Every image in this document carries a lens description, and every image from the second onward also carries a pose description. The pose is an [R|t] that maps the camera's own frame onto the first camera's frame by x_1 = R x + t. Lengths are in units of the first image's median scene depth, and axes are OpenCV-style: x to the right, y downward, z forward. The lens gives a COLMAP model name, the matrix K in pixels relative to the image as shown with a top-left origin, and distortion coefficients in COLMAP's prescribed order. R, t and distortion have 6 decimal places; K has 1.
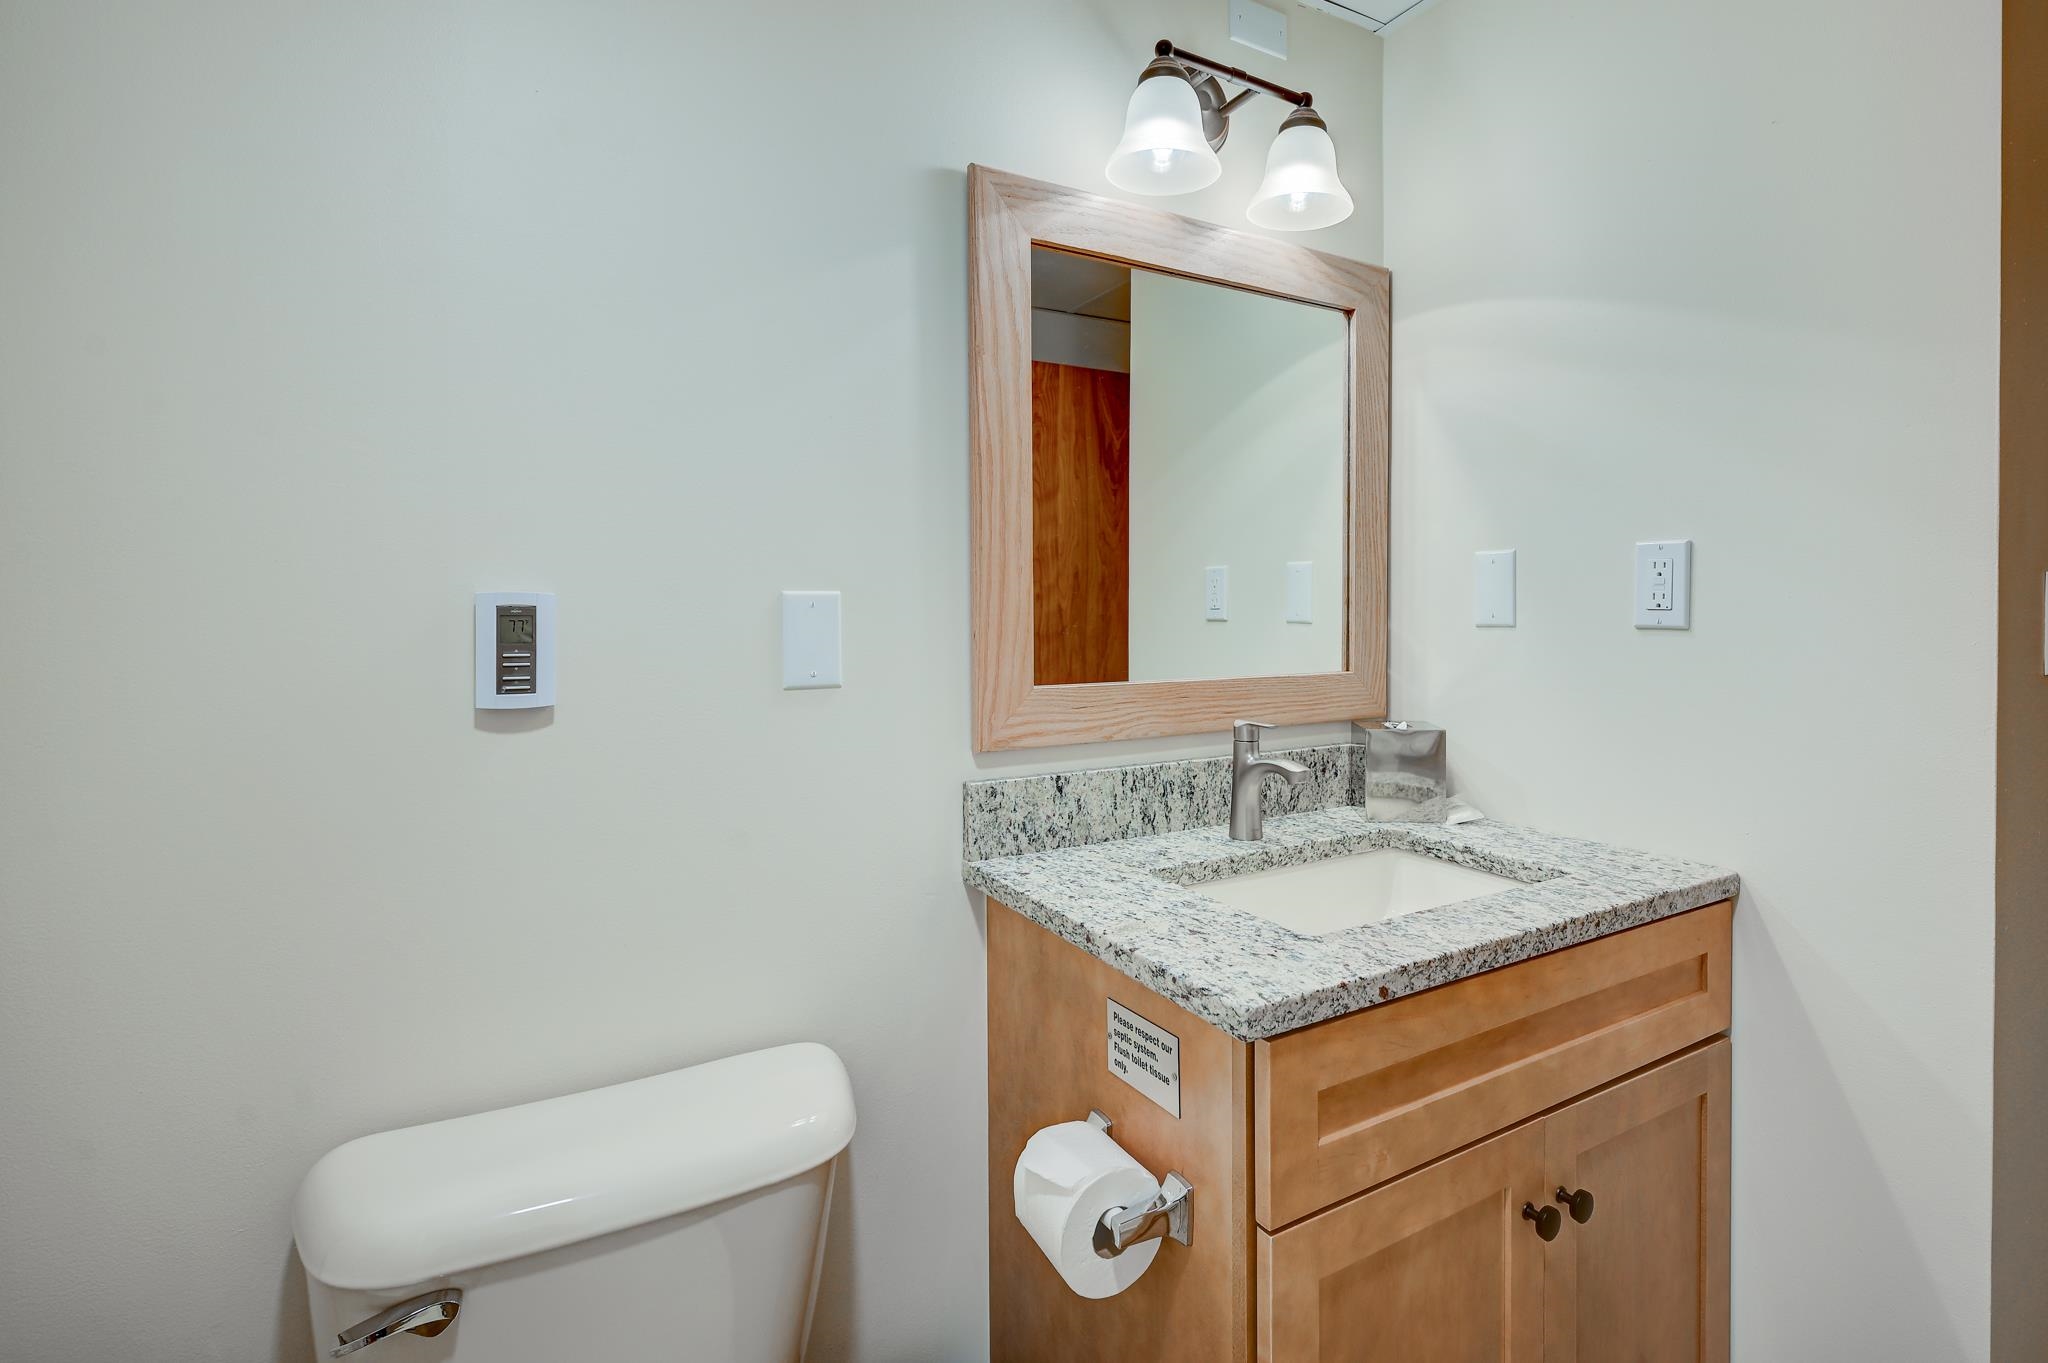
lens RADIAL K [[953.5, 0, 1084.9], [0, 953.5, 627.9], [0, 0, 1]] dist [-0.000368, 0.000400]
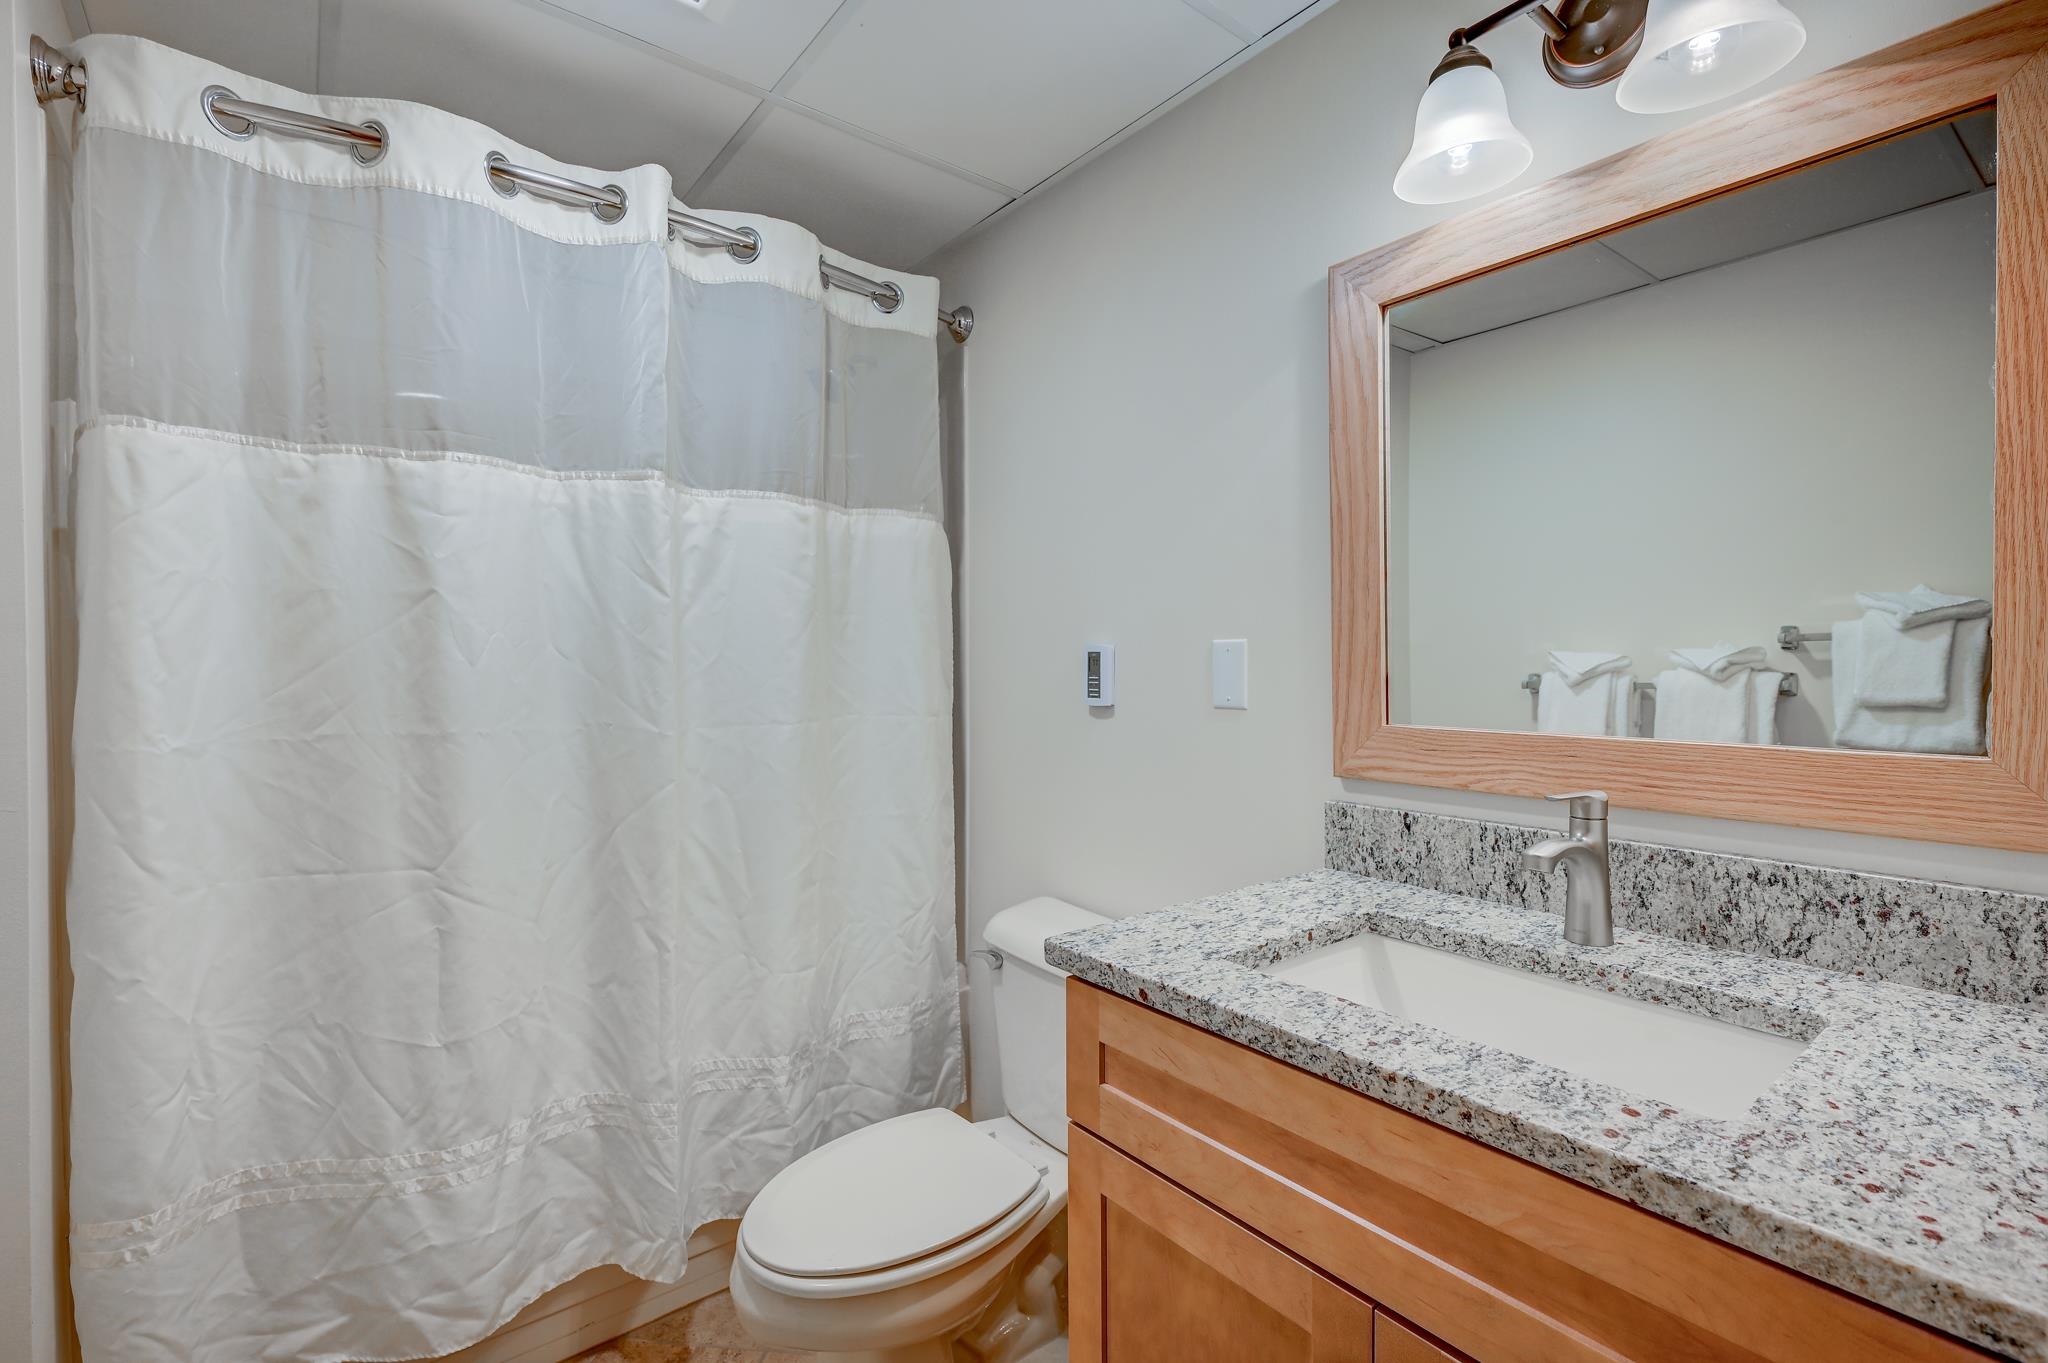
lens RADIAL K [[916.1, 0, 1028.1], [0, 916.1, 659.9], [0, 0, 1]] dist [0.000354, 0.000182]
pose [[0.130407, 0.010432, -0.991406, 0.920410], [-0.001773, 0.999945, 0.010289, -0.019708], [0.991459, 0.000416, 0.130418, 0.480881]]
